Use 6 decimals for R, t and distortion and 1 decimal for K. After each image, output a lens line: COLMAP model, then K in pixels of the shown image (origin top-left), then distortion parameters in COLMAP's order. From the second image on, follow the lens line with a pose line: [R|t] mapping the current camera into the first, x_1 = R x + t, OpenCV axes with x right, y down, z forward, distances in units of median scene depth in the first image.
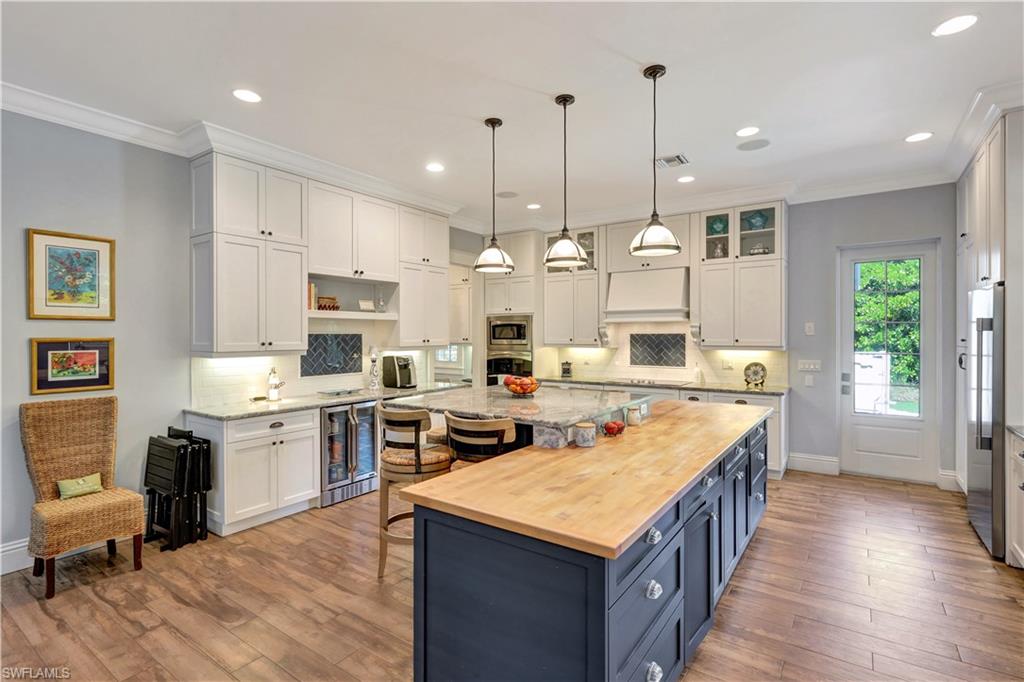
lens RADIAL K [[490.3, 0, 508.6], [0, 490.3, 336.1], [0, 0, 1]] dist [-0.010636, 0.000105]
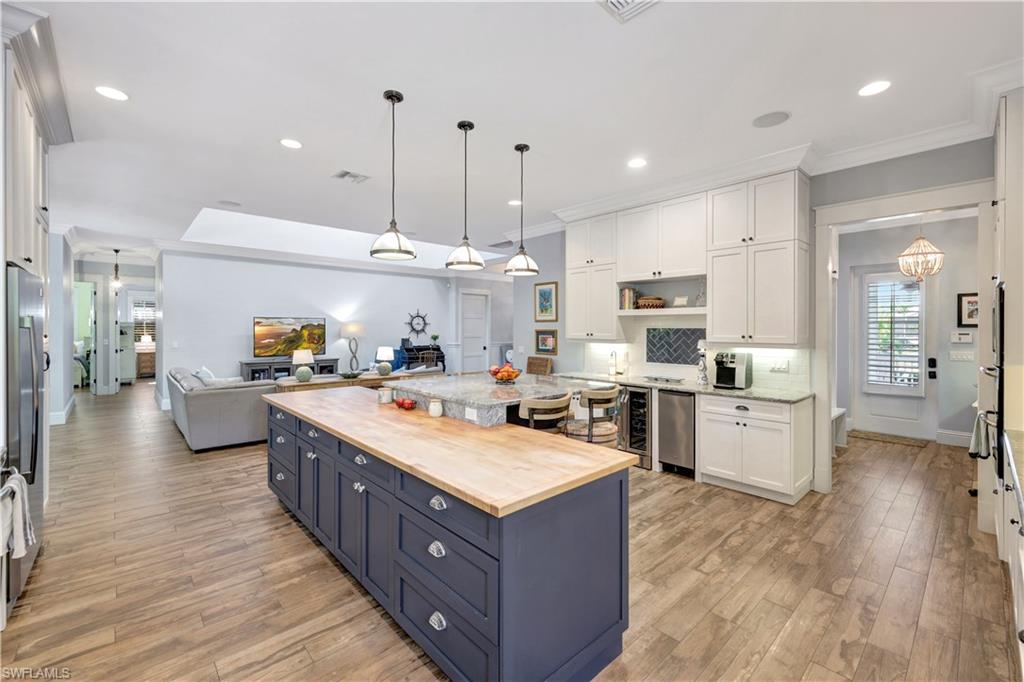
lens RADIAL K [[432.6, 0, 524.6], [0, 432.6, 332.4], [0, 0, 1]] dist [-0.011734, -0.000083]
pose [[-0.194428, 0.010071, -0.980865, 0.664425], [-0.004077, 0.999930, 0.011075, -0.003562], [0.980908, 0.006152, -0.194373, 0.814004]]
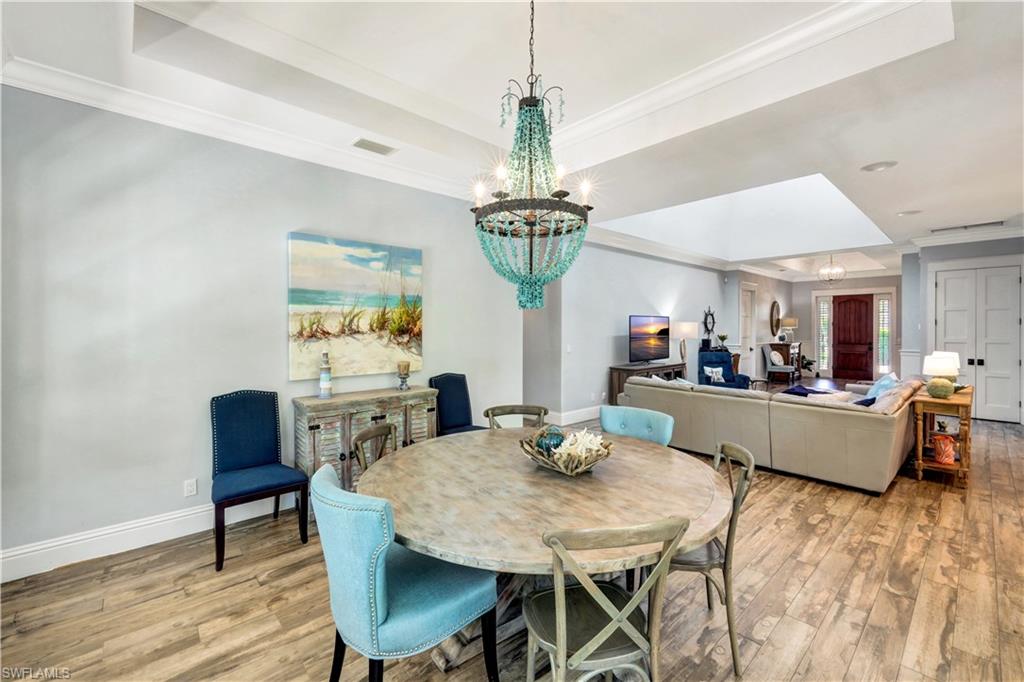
lens RADIAL K [[429.4, 0, 514.7], [0, 429.4, 326.1], [0, 0, 1]] dist [0.014574, 0.000046]
pose [[-0.209628, -0.000206, -0.977781, 0.716251], [-0.003223, 0.999995, 0.000481, -0.003046], [0.977776, 0.003253, -0.209628, -0.546850]]
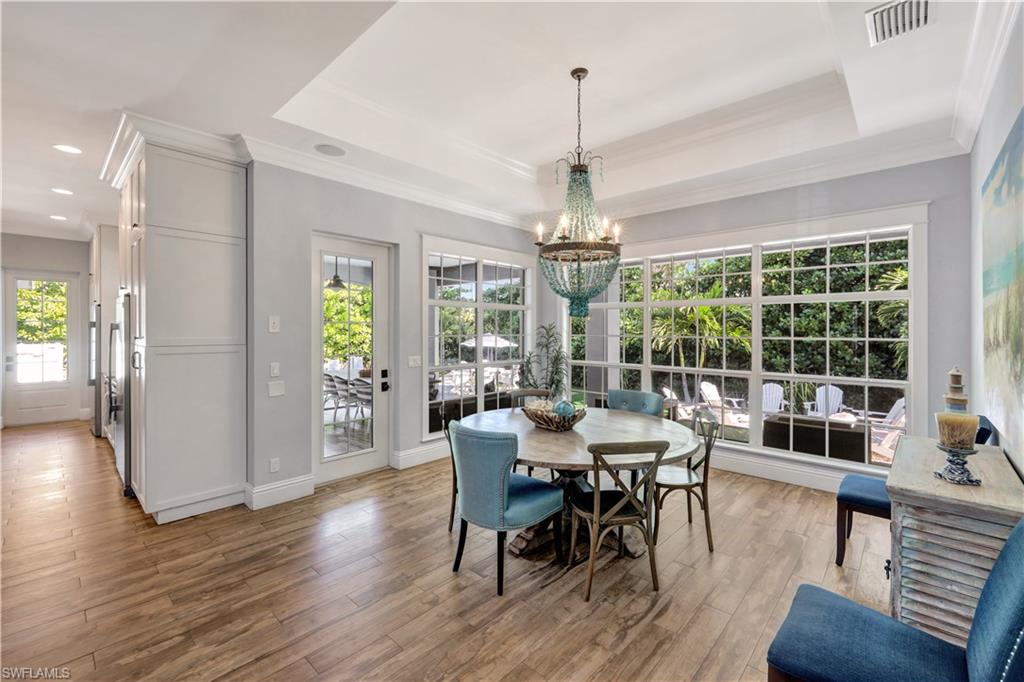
lens RADIAL K [[434.2, 0, 510.4], [0, 434.2, 333.7], [0, 0, 1]] dist [0.001086, 0.000162]
pose [[0.128193, -0.001508, 0.991748, -0.374075], [-0.003830, 0.999991, 0.002016, 0.002419], [-0.991742, -0.004056, 0.128186, -0.605302]]
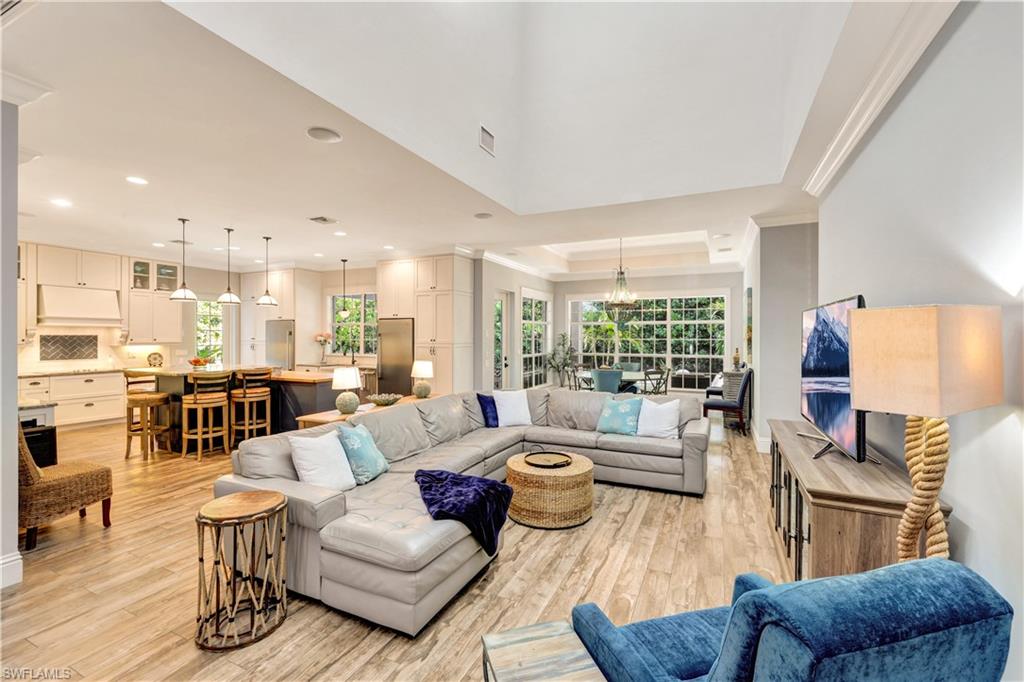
lens RADIAL K [[434.2, 0, 510.4], [0, 434.2, 333.7], [0, 0, 1]] dist [0.001086, 0.000162]
pose [[-0.168243, 0.007555, 0.985717, -1.240877], [0.000663, 0.999971, -0.007552, 0.001011], [-0.985745, -0.000617, -0.168243, 0.043755]]
